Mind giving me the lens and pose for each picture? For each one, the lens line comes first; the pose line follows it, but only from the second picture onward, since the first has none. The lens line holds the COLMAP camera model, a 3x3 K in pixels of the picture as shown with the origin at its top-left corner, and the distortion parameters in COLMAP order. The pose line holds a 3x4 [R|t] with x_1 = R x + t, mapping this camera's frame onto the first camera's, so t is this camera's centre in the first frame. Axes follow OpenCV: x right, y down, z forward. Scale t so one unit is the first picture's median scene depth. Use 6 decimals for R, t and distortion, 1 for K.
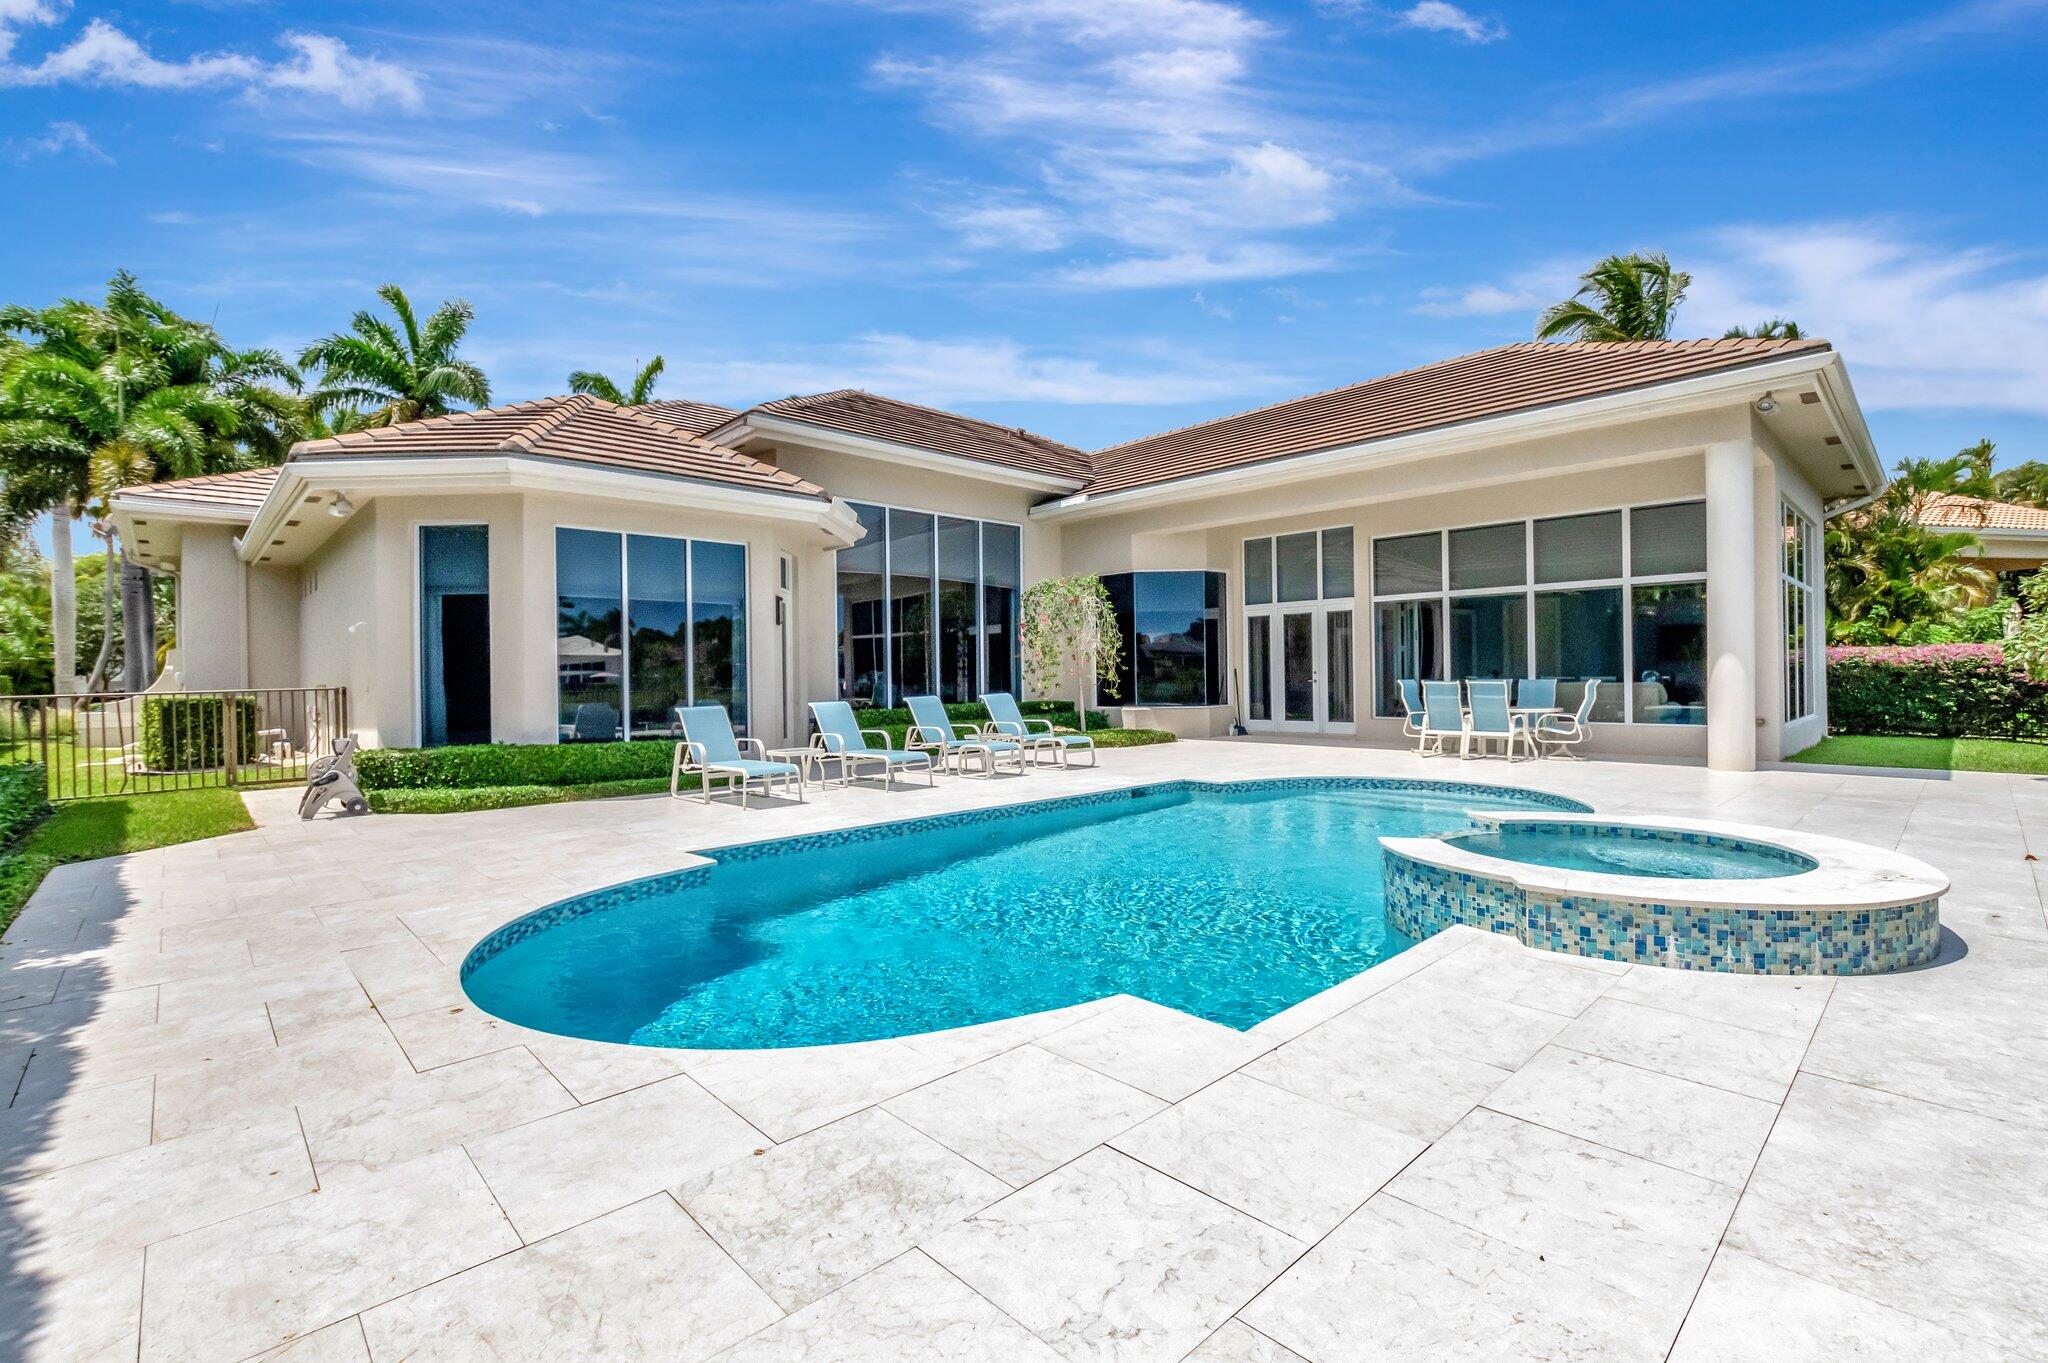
lens RADIAL K [[901.4, 0, 1029.5], [0, 901.4, 678.6], [0, 0, 1]] dist [-0.004562, -0.000035]
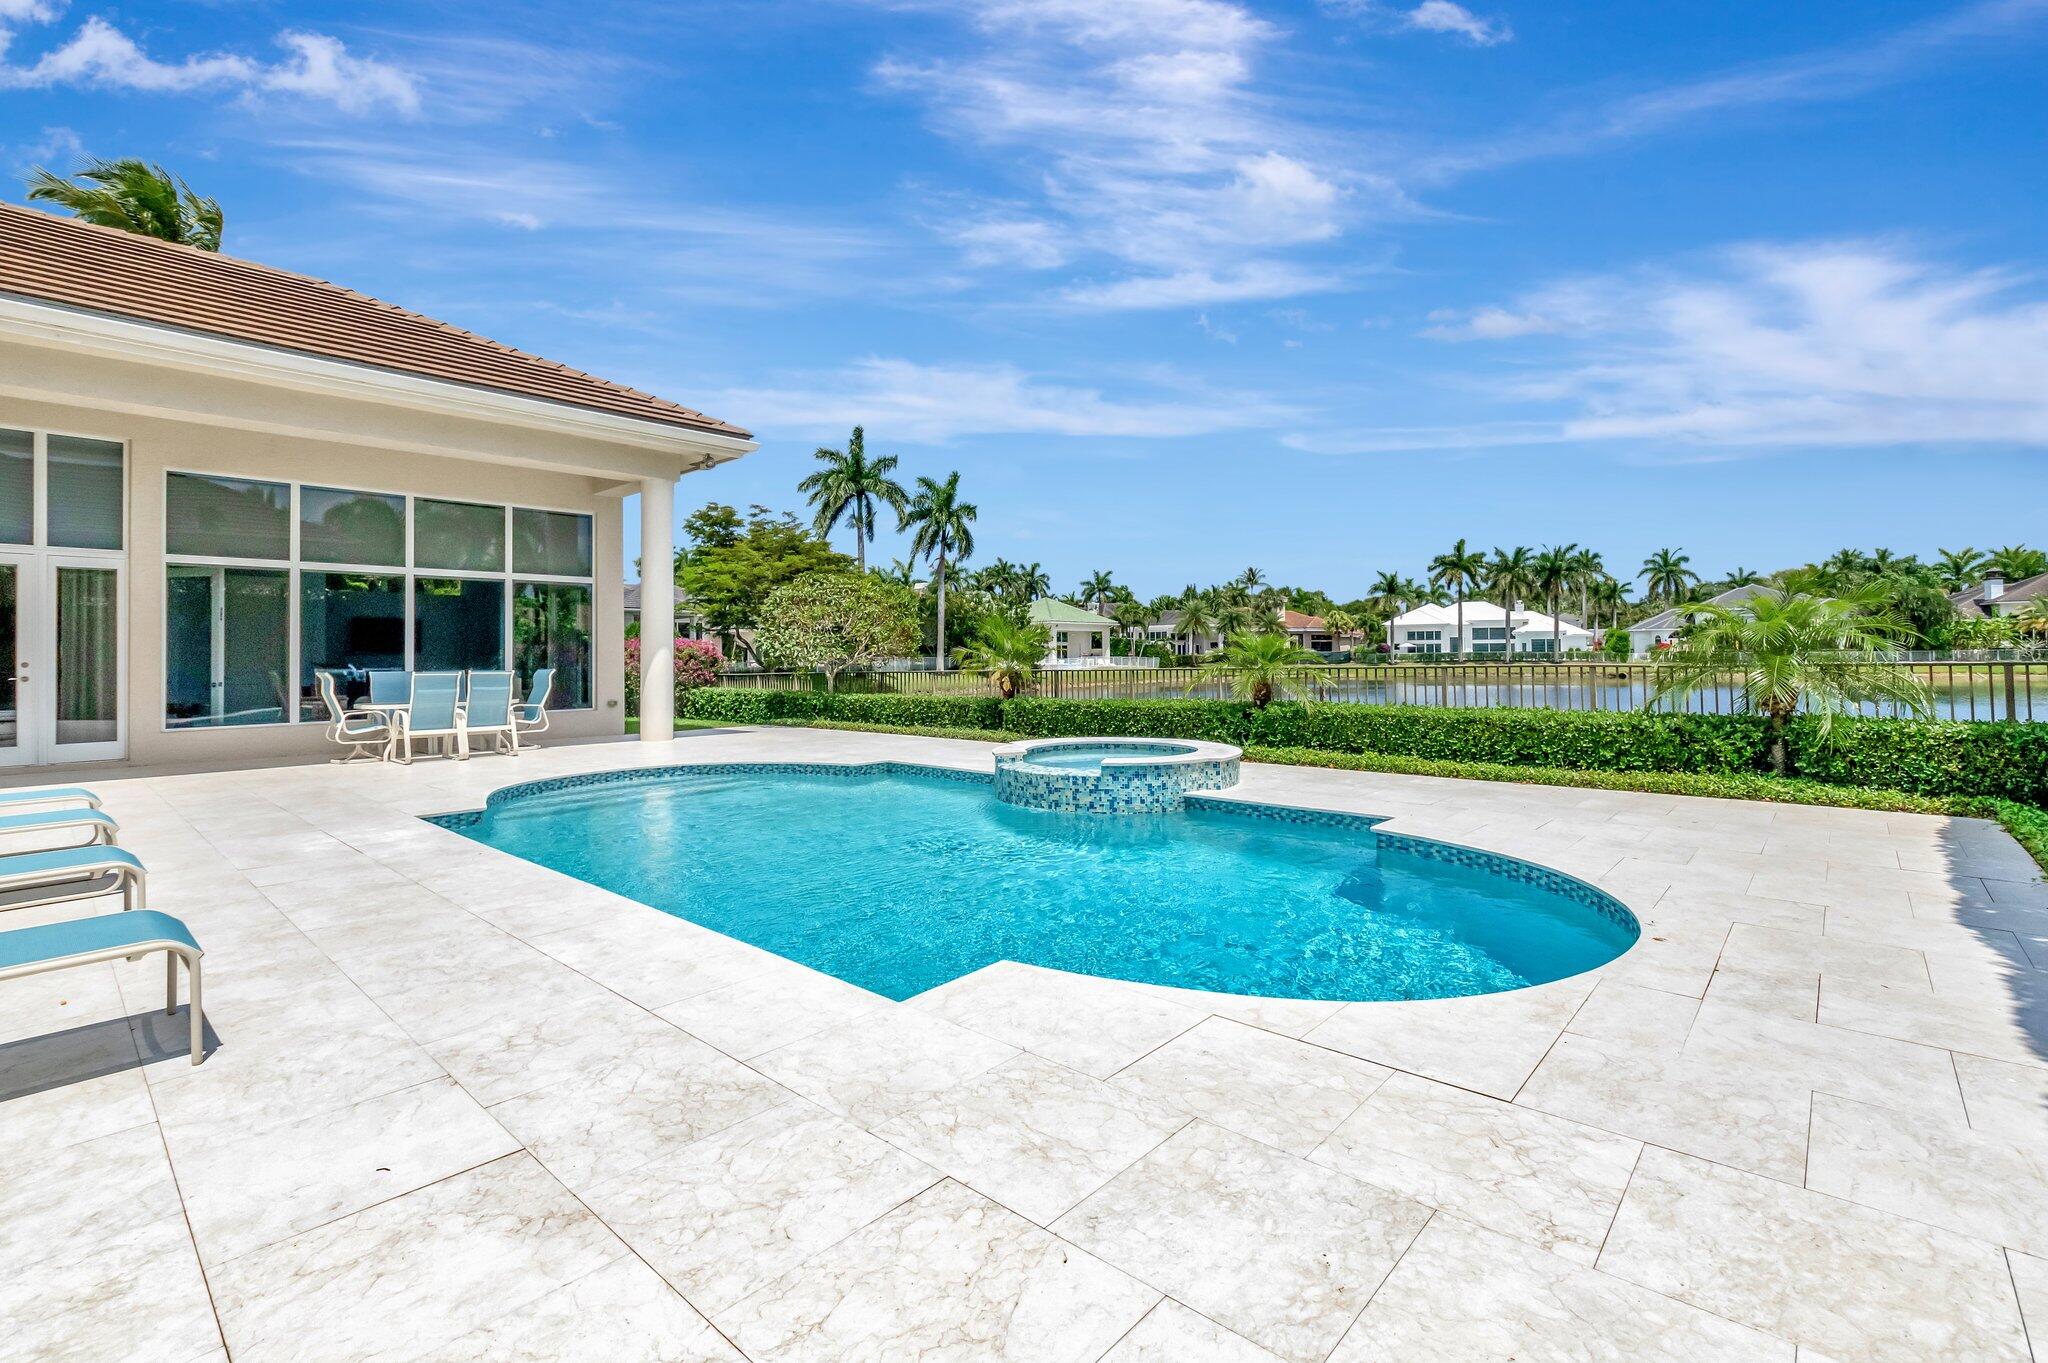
lens RADIAL K [[906.2, 0, 1030.6], [0, 906.2, 644.7], [0, 0, 1]] dist [-0.001184, -0.000332]
pose [[-0.079959, 0.024683, 0.996493, -0.402240], [0.014770, 0.999613, -0.023575, 0.004399], [-0.996689, 0.012833, -0.080293, 0.442839]]
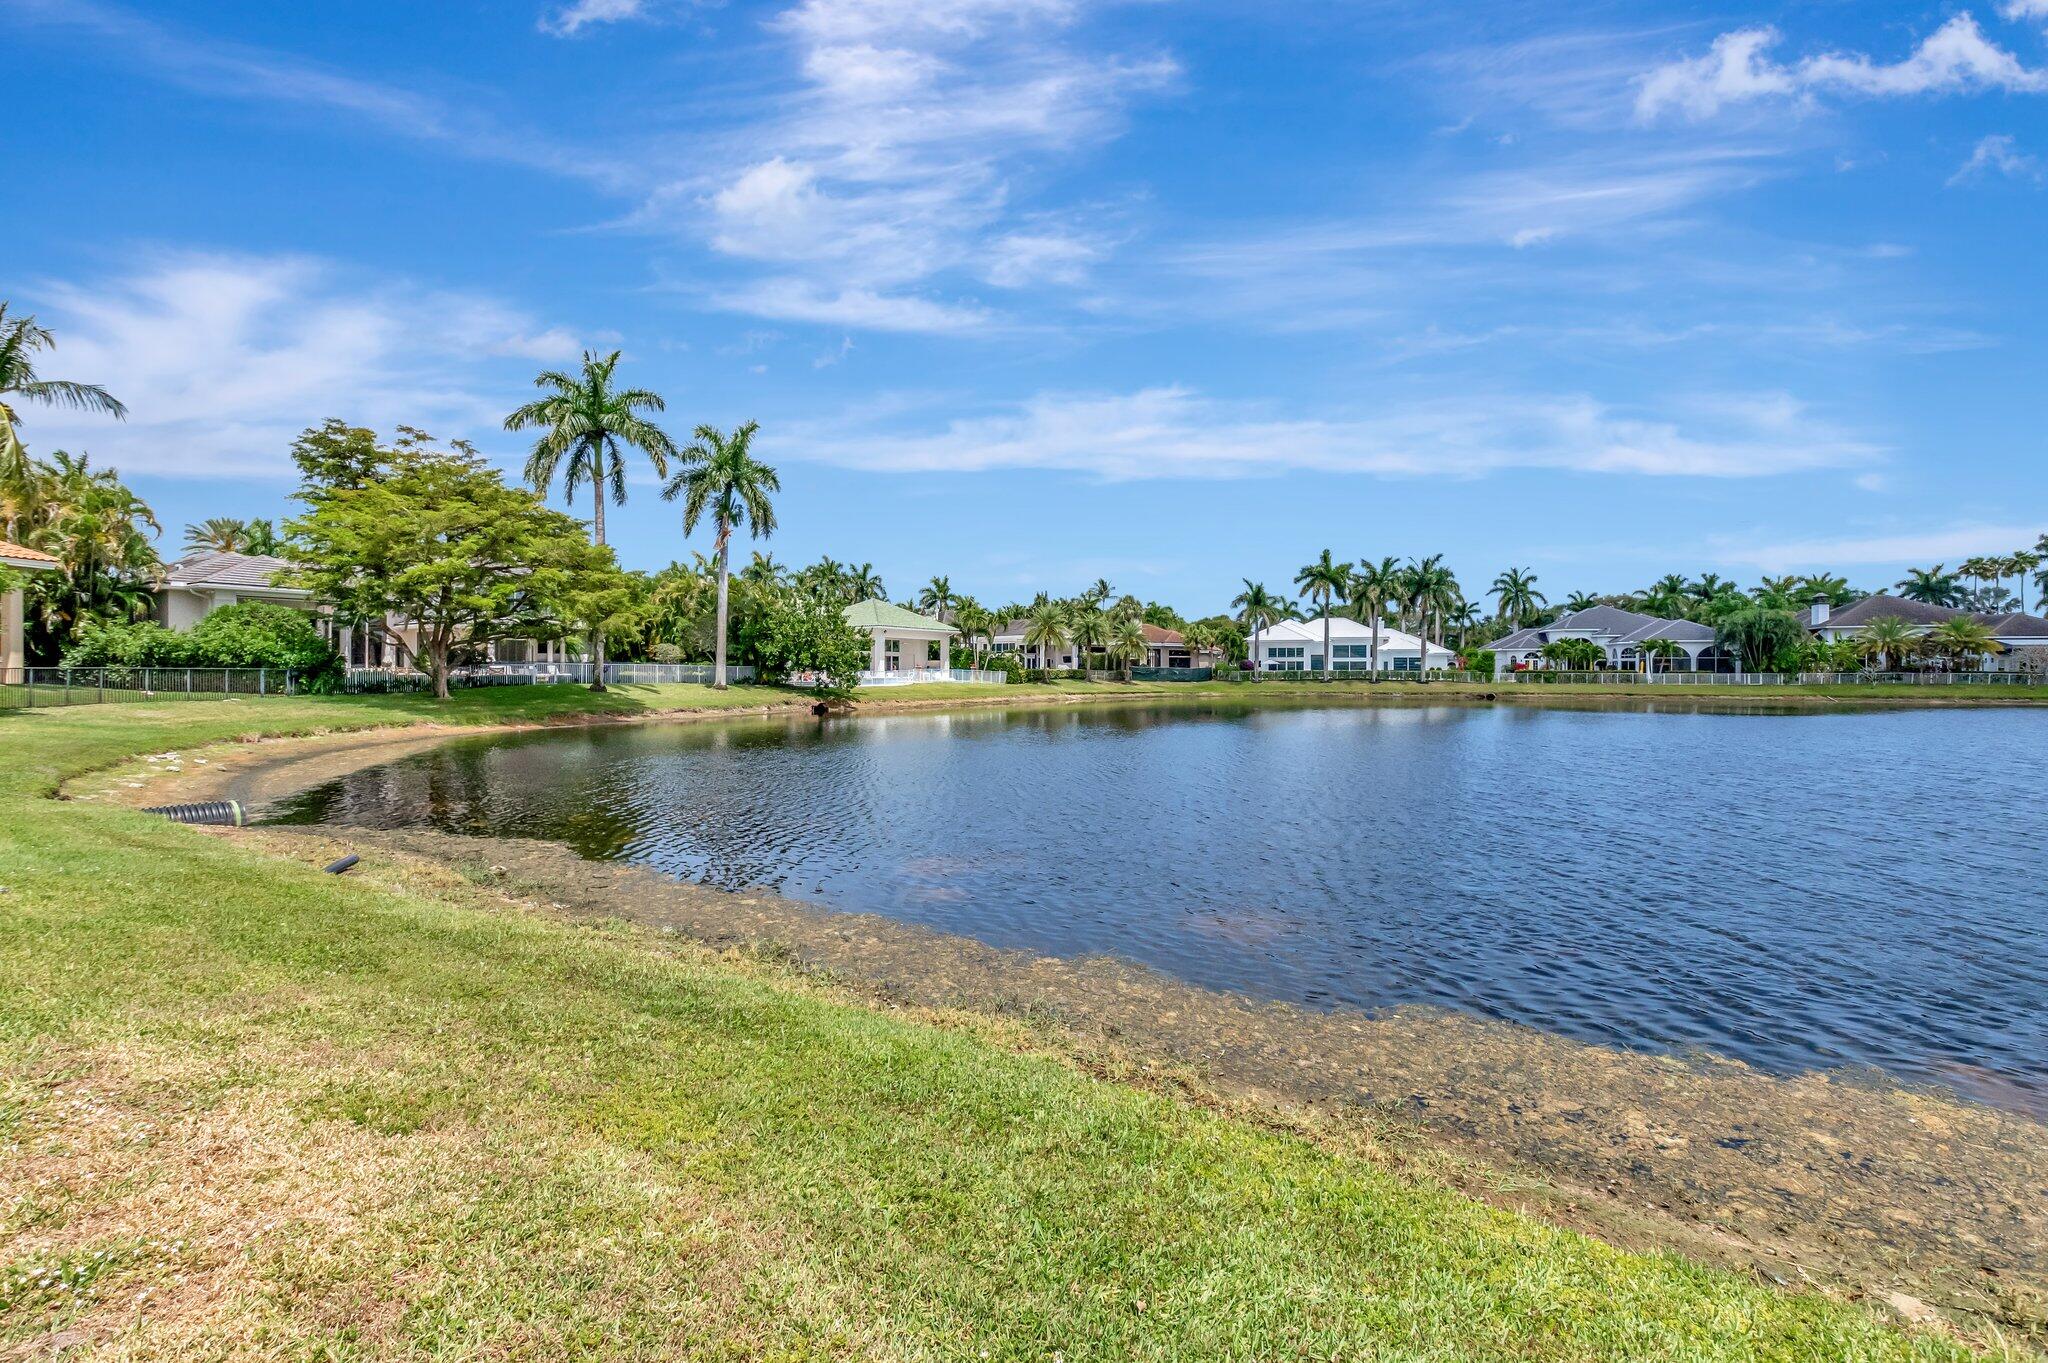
lens RADIAL K [[901.4, 0, 1029.5], [0, 901.4, 678.6], [0, 0, 1]] dist [-0.004562, -0.000035]
pose [[-0.246210, 0.006046, 0.969198, 0.755511], [0.005524, 0.999973, -0.004835, 0.032868], [-0.969201, 0.004163, -0.246237, 0.196693]]
